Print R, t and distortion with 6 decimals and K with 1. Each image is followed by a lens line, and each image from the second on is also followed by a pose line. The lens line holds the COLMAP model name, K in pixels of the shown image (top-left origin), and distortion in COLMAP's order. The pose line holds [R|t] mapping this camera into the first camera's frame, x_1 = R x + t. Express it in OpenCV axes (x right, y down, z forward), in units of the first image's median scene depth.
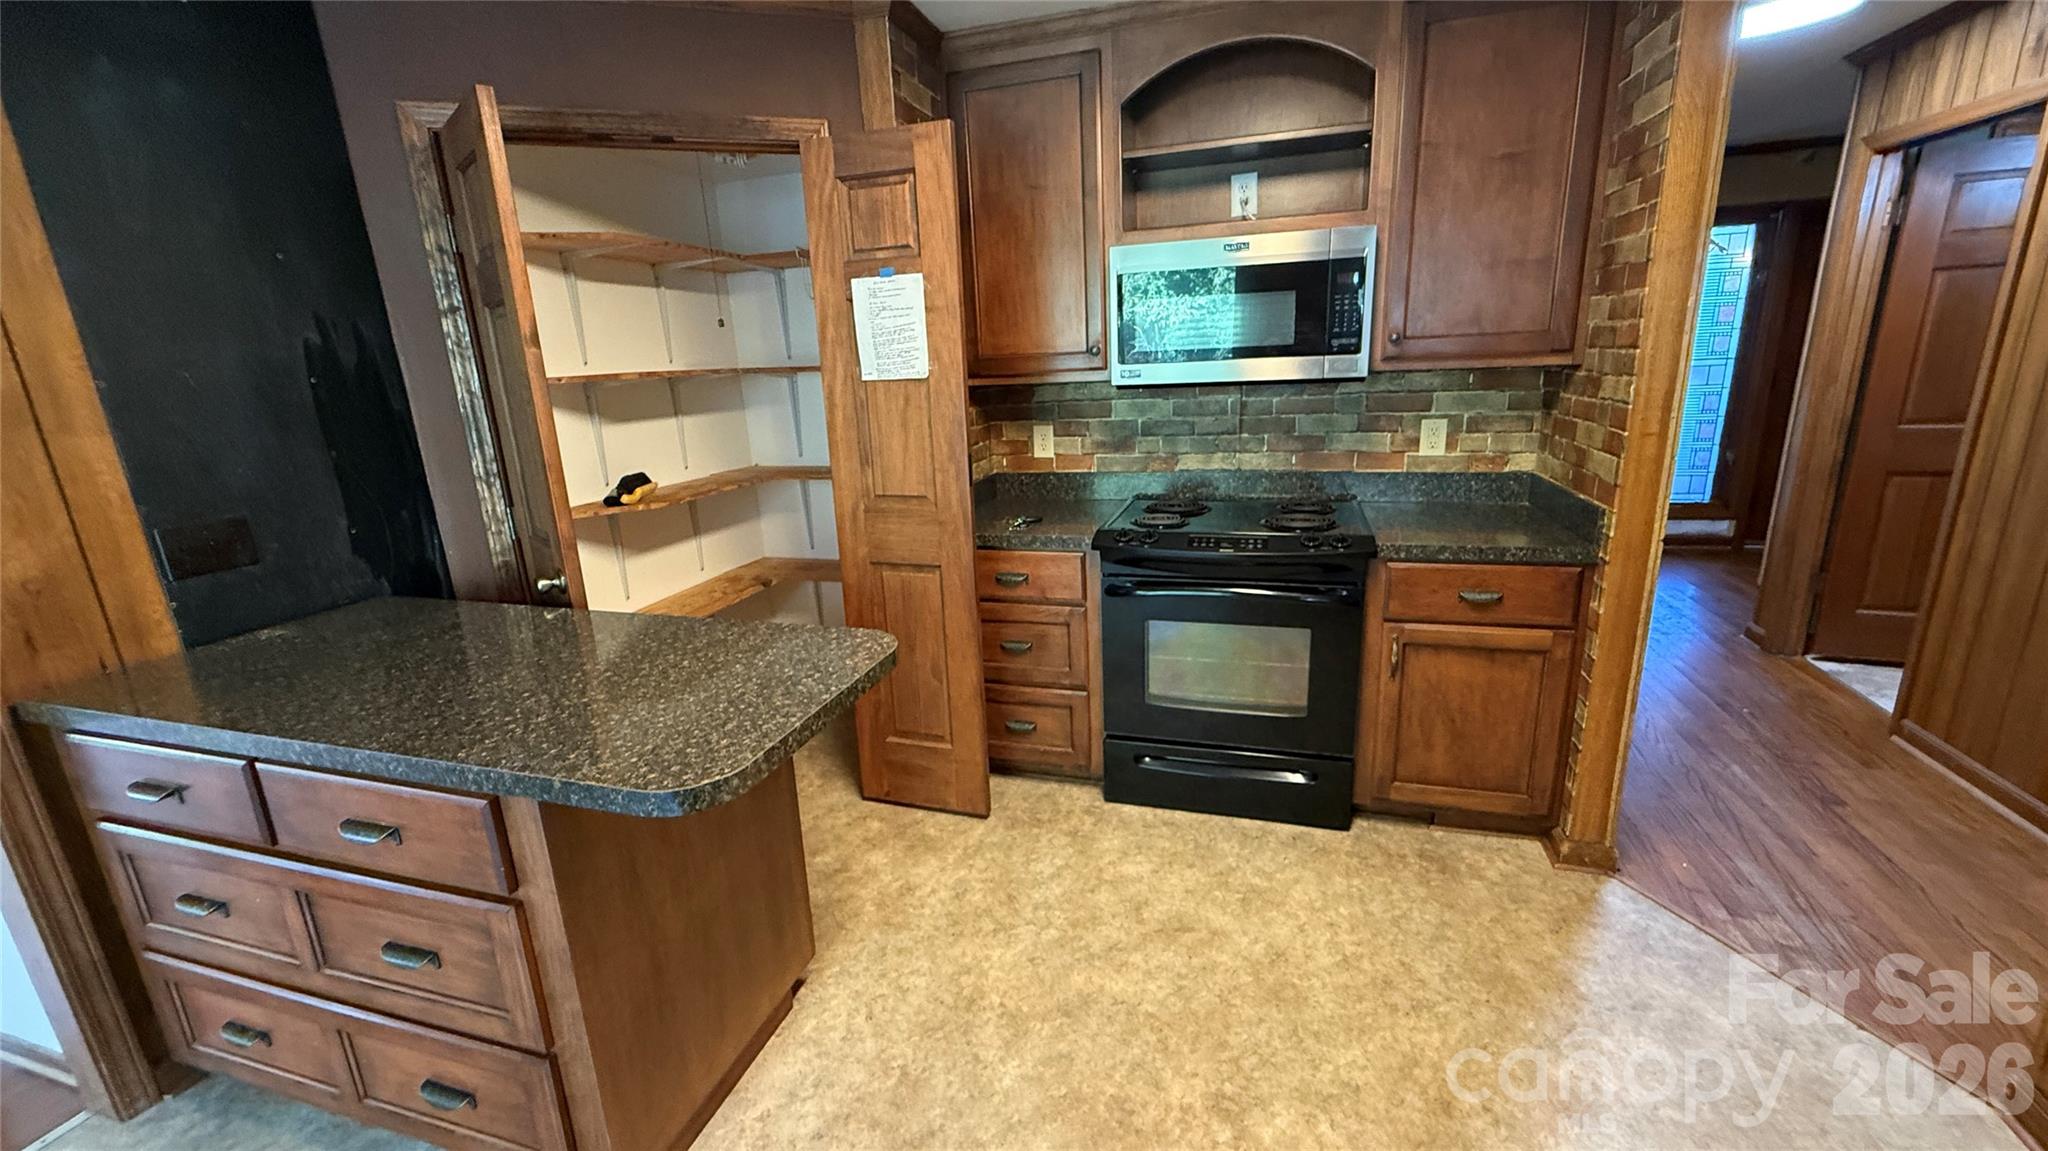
lens RADIAL K [[819.4, 0, 1024.0], [0, 819.4, 575.5], [0, 0, 1]] dist [0.000610, 0.000016]
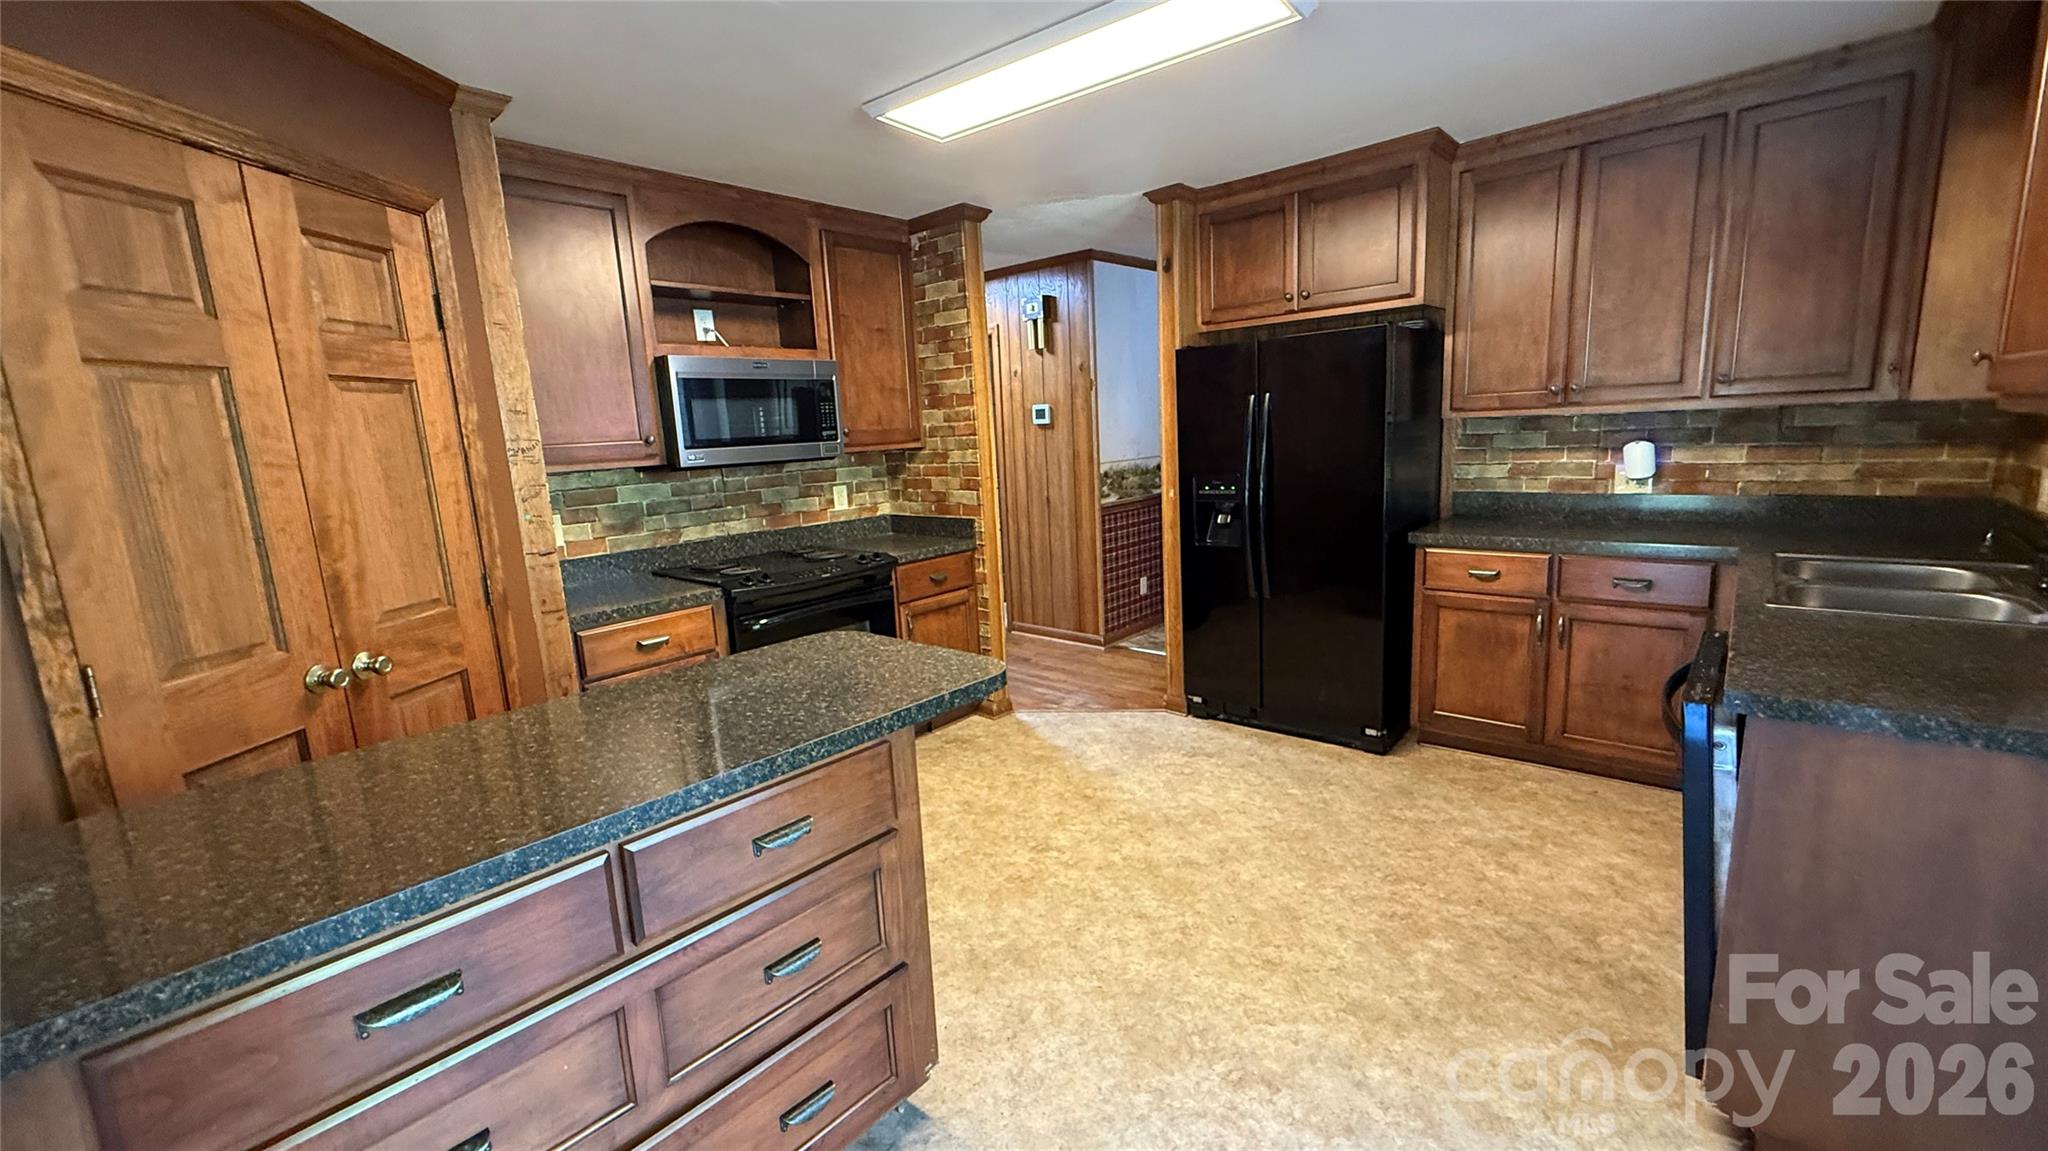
lens RADIAL K [[819.4, 0, 1024.0], [0, 819.4, 575.5], [0, 0, 1]] dist [0.000610, 0.000016]
pose [[0.410561, -0.139938, 0.901031, -0.794045], [0.267054, 0.963277, 0.027920, 0.018901], [-0.871850, 0.229161, 0.432855, 0.089459]]
